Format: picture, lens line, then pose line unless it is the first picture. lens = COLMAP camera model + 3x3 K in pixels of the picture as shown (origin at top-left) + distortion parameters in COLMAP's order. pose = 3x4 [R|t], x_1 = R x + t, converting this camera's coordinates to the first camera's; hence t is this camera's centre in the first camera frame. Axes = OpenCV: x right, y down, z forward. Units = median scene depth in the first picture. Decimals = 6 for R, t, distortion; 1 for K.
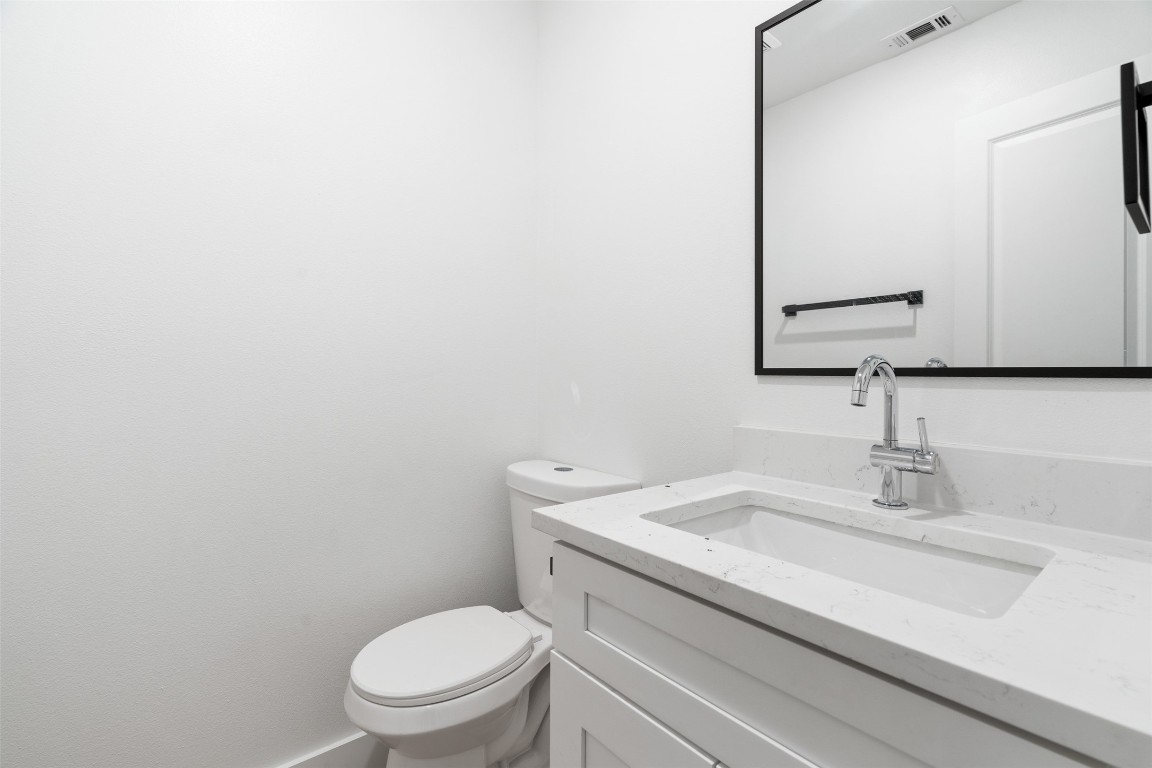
lens RADIAL K [[526.9, 0, 575.9], [0, 526.9, 360.4], [0, 0, 1]] dist [-0.001678, 0.000028]
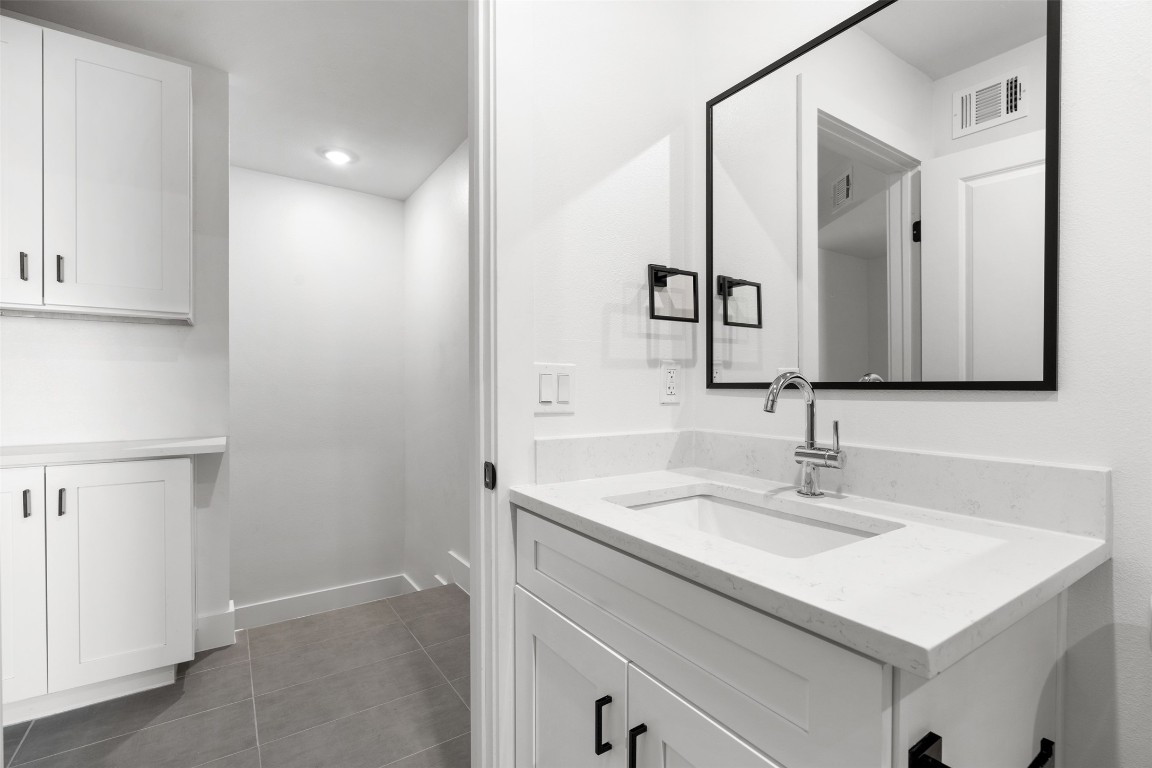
lens RADIAL K [[515.5, 0, 582.1], [0, 515.5, 383.4], [0, 0, 1]] dist [-0.005361, 0.000566]
pose [[0.994552, -0.003420, -0.104186, 0.196985], [0.005080, 0.999864, 0.015676, -0.004957], [0.104118, -0.016119, 0.994434, -0.245064]]
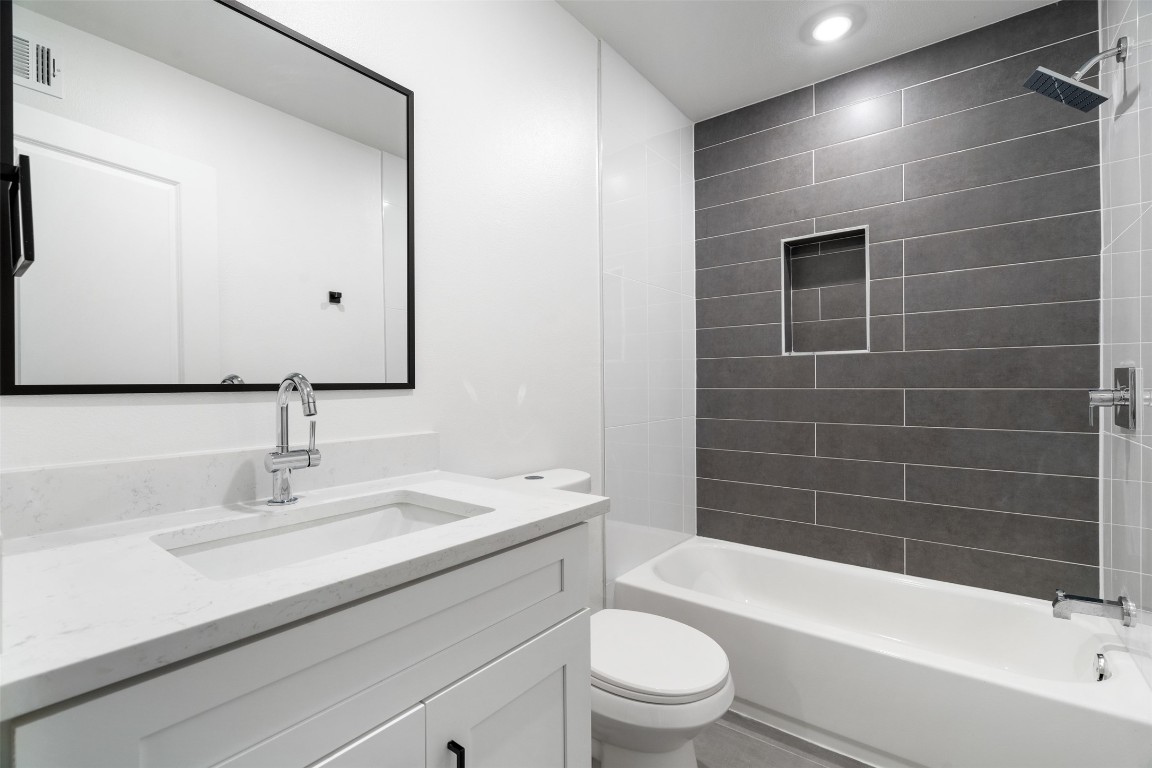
lens RADIAL K [[515.5, 0, 582.1], [0, 515.5, 383.4], [0, 0, 1]] dist [-0.005361, 0.000566]
pose [[-0.210450, 0.002255, 0.977602, -0.655639], [-0.010610, 0.999933, -0.004590, 0.012596], [-0.977547, -0.011338, -0.210412, 0.606155]]
